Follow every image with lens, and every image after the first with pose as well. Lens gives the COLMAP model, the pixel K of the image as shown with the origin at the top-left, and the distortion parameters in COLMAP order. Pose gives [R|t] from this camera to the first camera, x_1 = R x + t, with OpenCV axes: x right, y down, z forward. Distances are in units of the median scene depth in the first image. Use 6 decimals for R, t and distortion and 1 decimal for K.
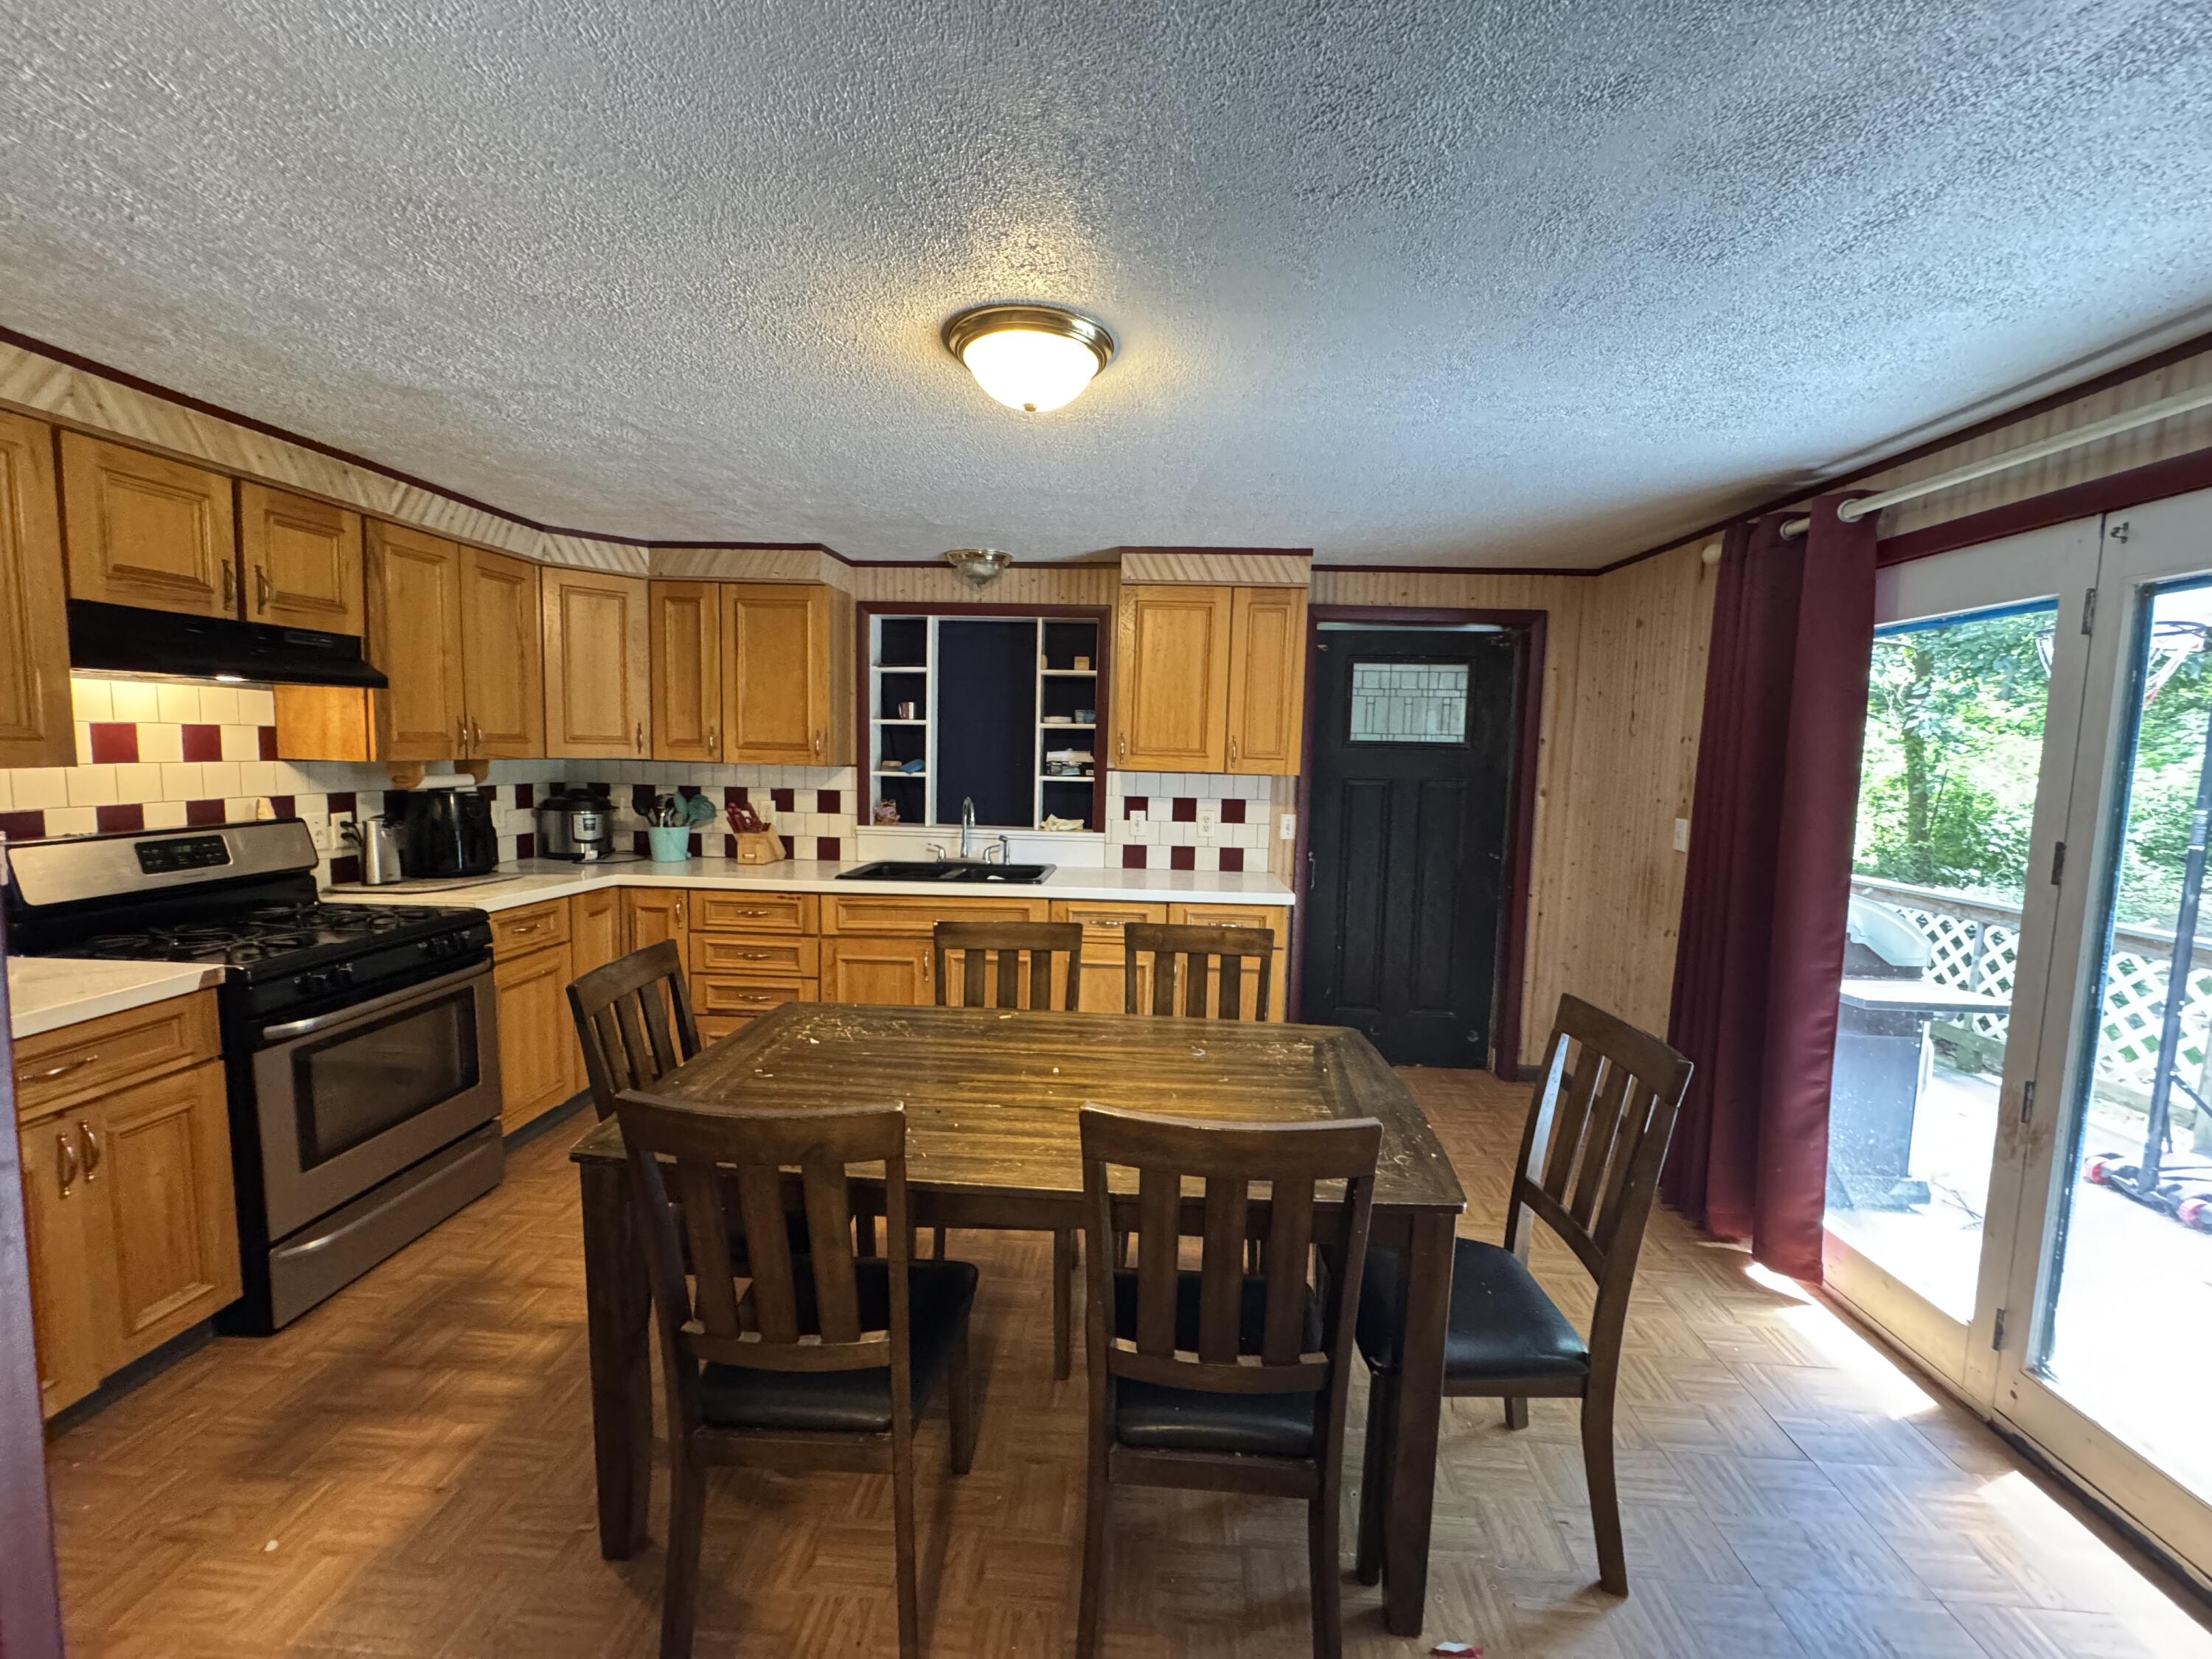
lens RADIAL K [[892.9, 0, 1108.0], [0, 892.9, 828.1], [0, 0, 1]] dist [-0.003444, 0.000251]
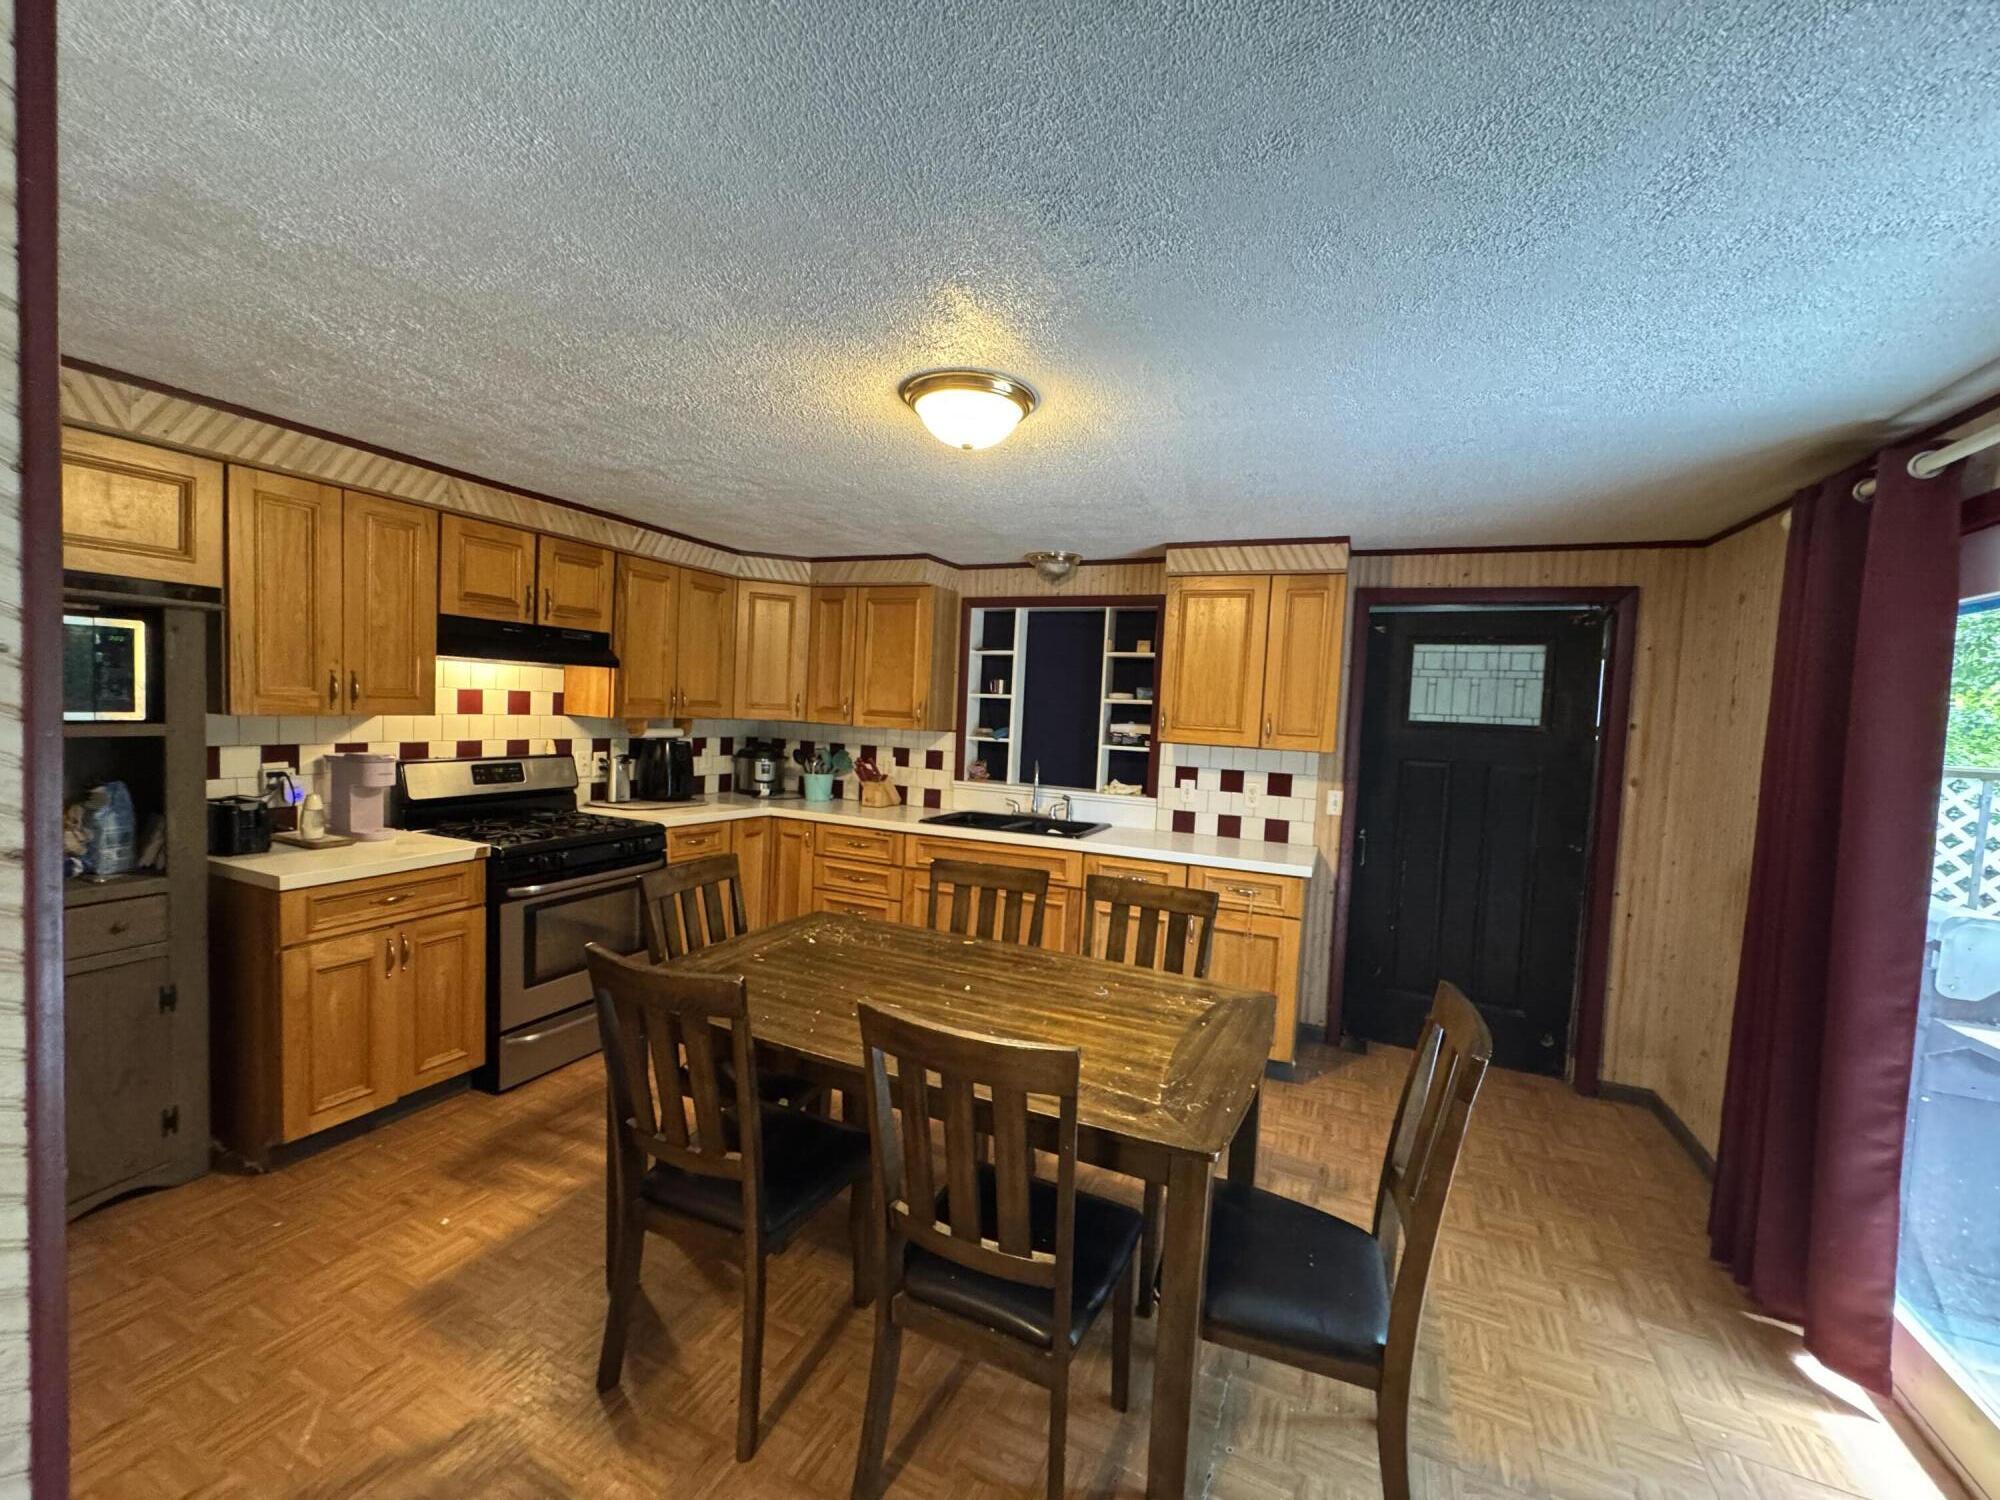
lens RADIAL K [[807.3, 0, 994.8], [0, 807.3, 748.2], [0, 0, 1]] dist [-0.003444, 0.000251]
pose [[0.933961, 0.037123, -0.355441, 0.245756], [-0.056702, 0.997384, -0.044822, -0.000944], [0.352848, 0.062017, 0.933623, -0.010327]]
